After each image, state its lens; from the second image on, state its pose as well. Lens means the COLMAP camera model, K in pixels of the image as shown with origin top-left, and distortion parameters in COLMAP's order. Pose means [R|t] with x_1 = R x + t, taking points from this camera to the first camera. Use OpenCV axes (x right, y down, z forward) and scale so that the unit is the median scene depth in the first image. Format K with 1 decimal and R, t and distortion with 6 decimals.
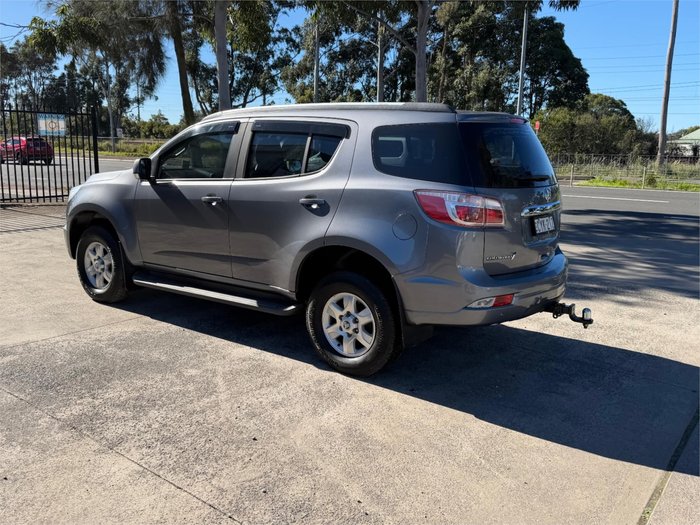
lens RADIAL K [[613.5, 0, 345.2], [0, 613.5, 246.7], [0, 0, 1]] dist [0.100649, -0.174280]
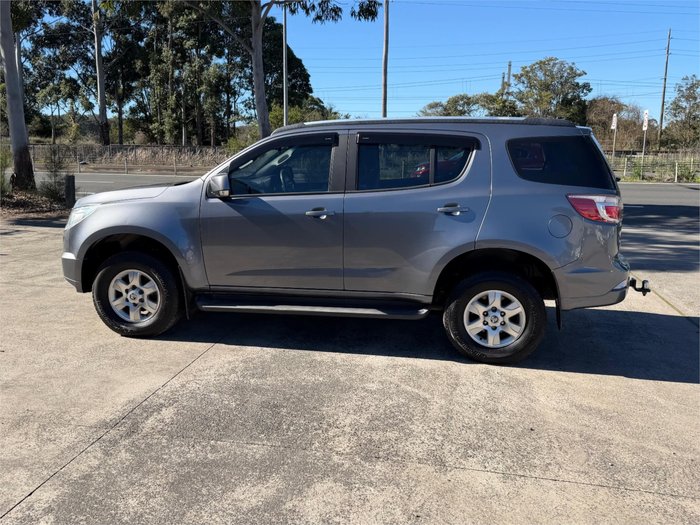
lens RADIAL K [[613.5, 0, 344.0], [0, 613.5, 242.9], [0, 0, 1]] dist [0.100649, -0.174280]
pose [[0.894753, -0.083269, 0.438728, -0.610579], [0.081083, 0.996424, 0.023755, -0.049161], [-0.439138, 0.014318, 0.898306, 0.102078]]
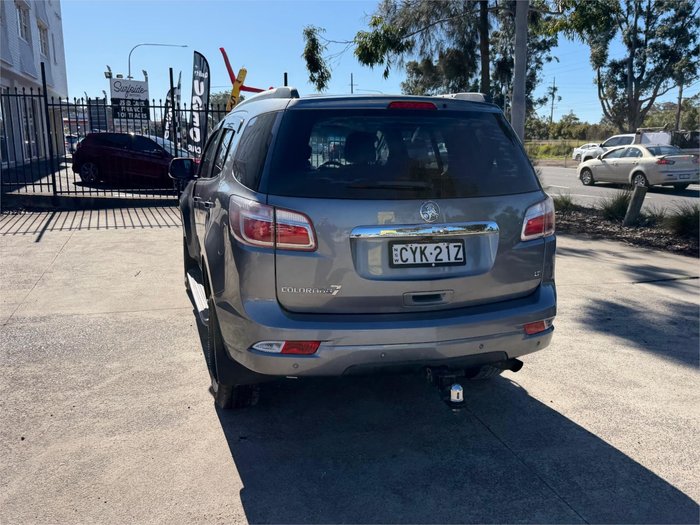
lens RADIAL K [[613.5, 0, 346.5], [0, 613.5, 259.9], [0, 0, 1]] dist [0.100649, -0.174280]
pose [[0.801857, 0.095437, -0.589844, 0.567710], [-0.084582, 0.995351, 0.046065, -0.045510], [0.591499, 0.012953, 0.806202, 0.337316]]
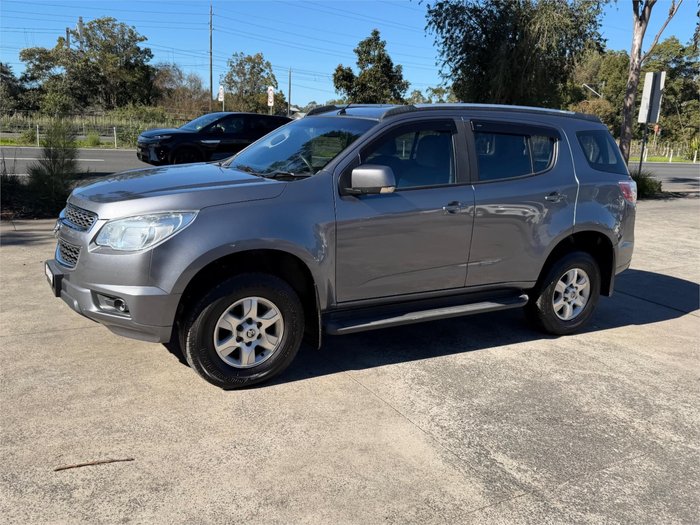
lens RADIAL K [[613.5, 0, 342.4], [0, 613.5, 249.6], [0, 0, 1]] dist [0.100649, -0.174280]
pose [[0.398528, -0.182085, 0.898900, -1.096648], [0.099978, 0.982879, 0.154770, -0.171418], [-0.911690, 0.028190, 0.409909, 0.776144]]
